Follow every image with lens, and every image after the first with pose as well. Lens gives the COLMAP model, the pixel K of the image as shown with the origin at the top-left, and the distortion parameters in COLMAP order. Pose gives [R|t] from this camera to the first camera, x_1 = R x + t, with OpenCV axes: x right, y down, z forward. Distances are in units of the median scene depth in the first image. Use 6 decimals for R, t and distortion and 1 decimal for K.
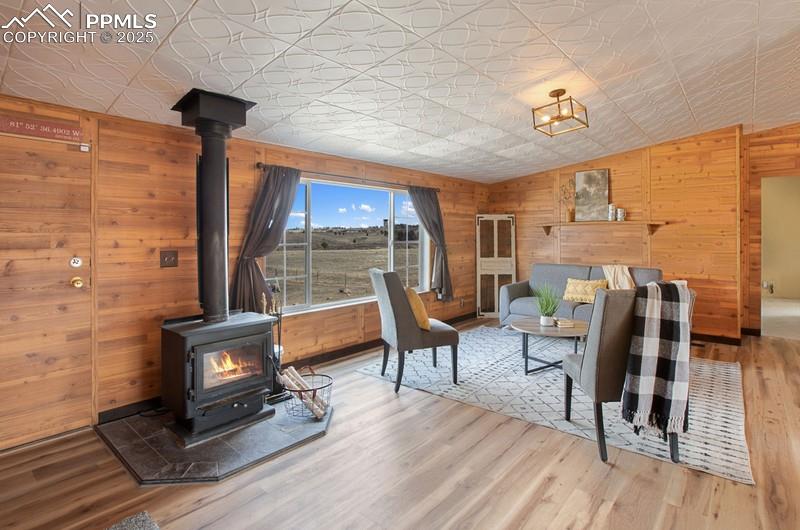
lens RADIAL K [[405.8, 0, 441.4], [0, 405.8, 224.9], [0, 0, 1]] dist [-0.034091, 0.013248]
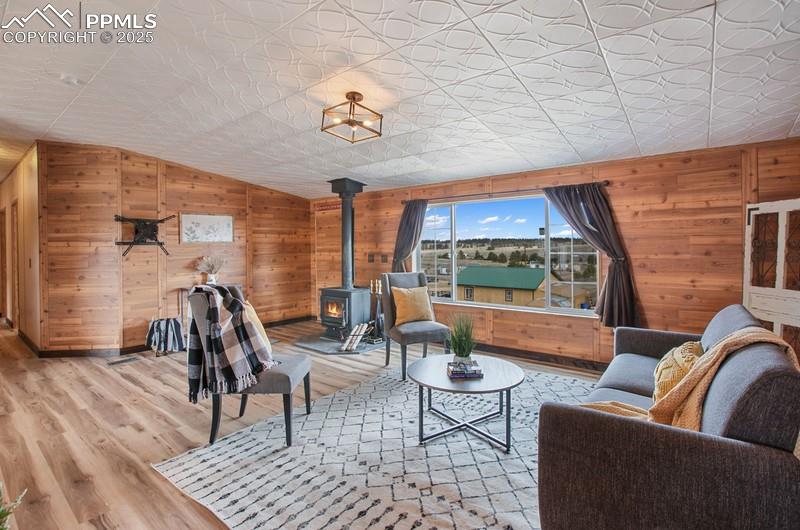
lens RADIAL K [[381.2, 0, 400.6], [0, 381.2, 248.6], [0, 0, 1]] dist [-0.052261, 0.022154]
pose [[-0.016903, 0.006261, -0.999838, 1.159734], [0.033042, 0.999438, 0.005700, 0.028589], [0.999311, -0.032941, -0.017100, 1.107714]]
